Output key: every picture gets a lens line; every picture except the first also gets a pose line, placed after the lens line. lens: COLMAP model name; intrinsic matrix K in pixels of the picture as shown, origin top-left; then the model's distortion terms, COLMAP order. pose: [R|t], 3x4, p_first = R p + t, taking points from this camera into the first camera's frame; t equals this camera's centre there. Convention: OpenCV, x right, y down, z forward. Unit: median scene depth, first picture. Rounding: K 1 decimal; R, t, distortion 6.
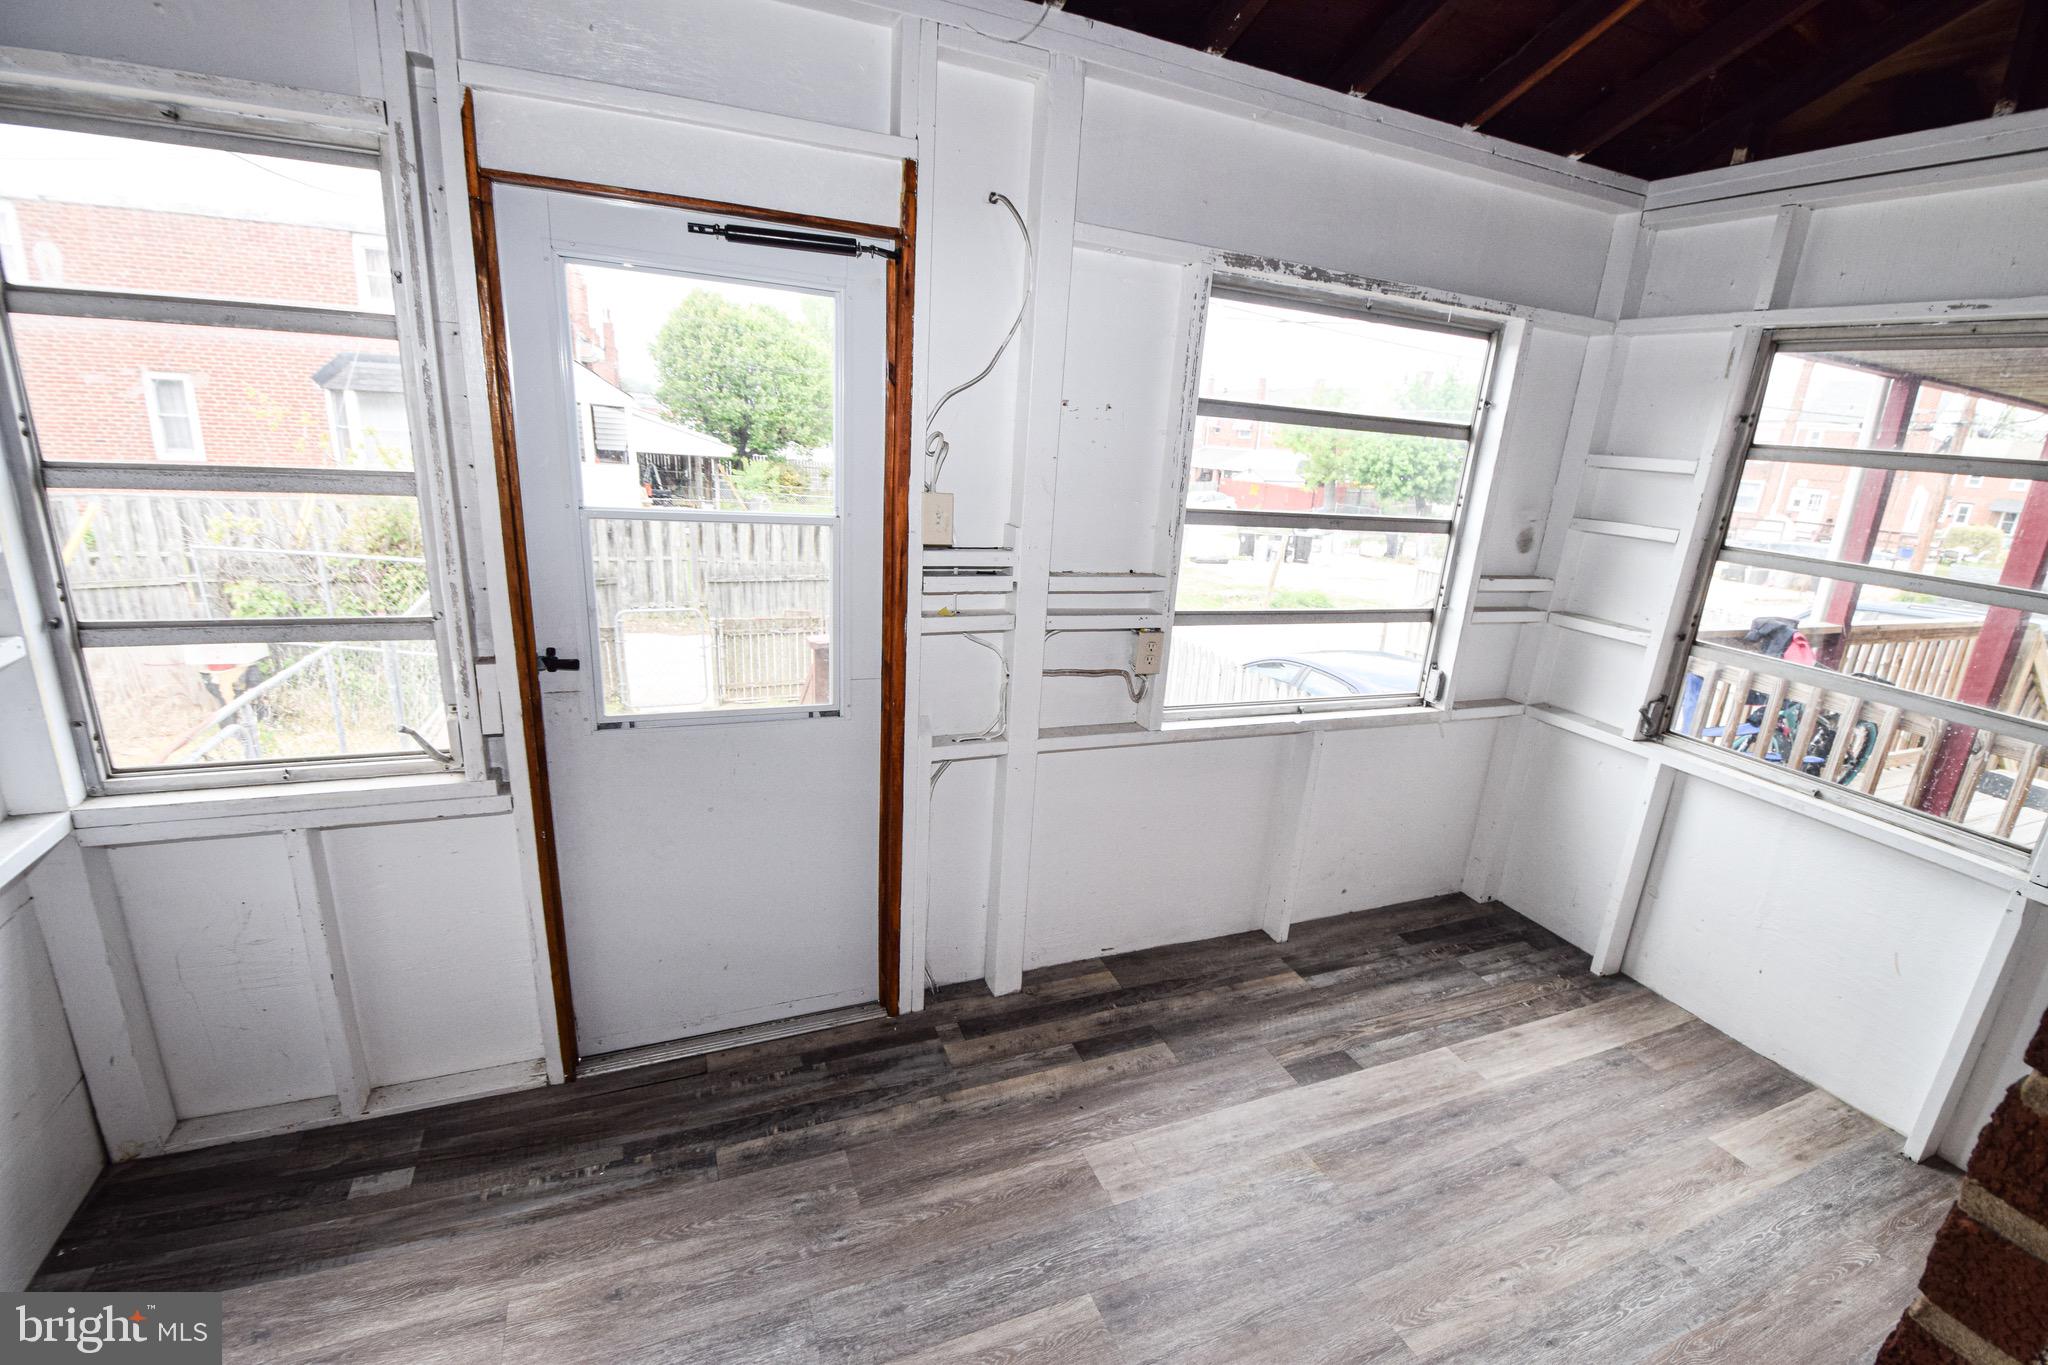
lens RADIAL K [[901.5, 0, 1053.3], [0, 901.5, 718.0], [0, 0, 1]] dist [0.017739, -0.025142]
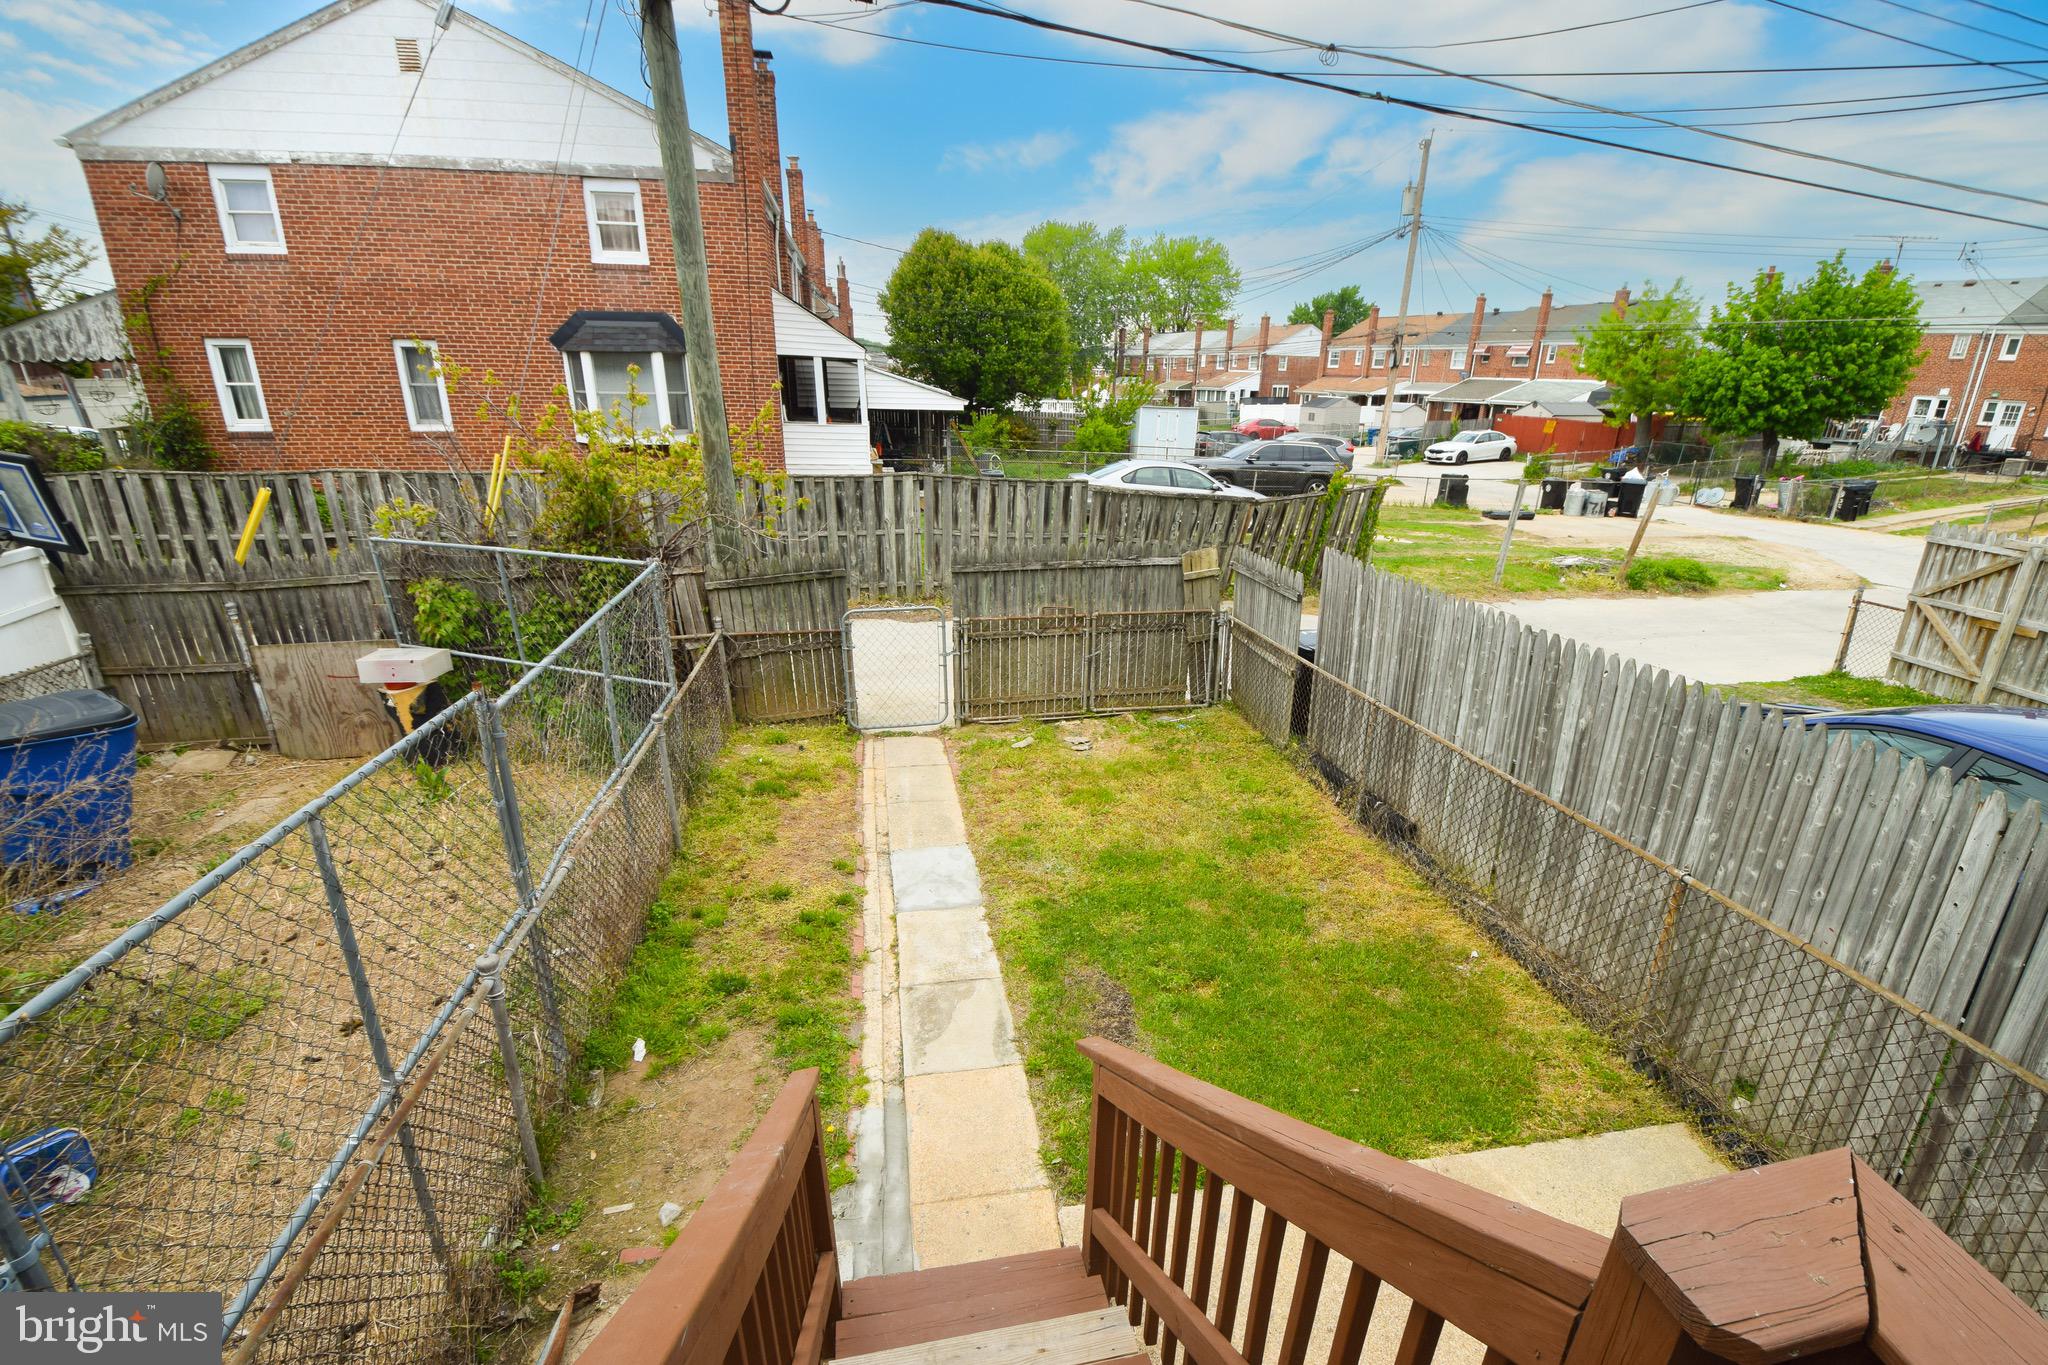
lens RADIAL K [[901.5, 0, 1053.3], [0, 901.5, 718.0], [0, 0, 1]] dist [0.017739, -0.025142]
pose [[0.974352, 0.038009, -0.221796, -0.064442], [-0.026021, 0.998051, 0.056726, -0.038830], [0.223520, -0.049500, 0.973442, 0.137678]]
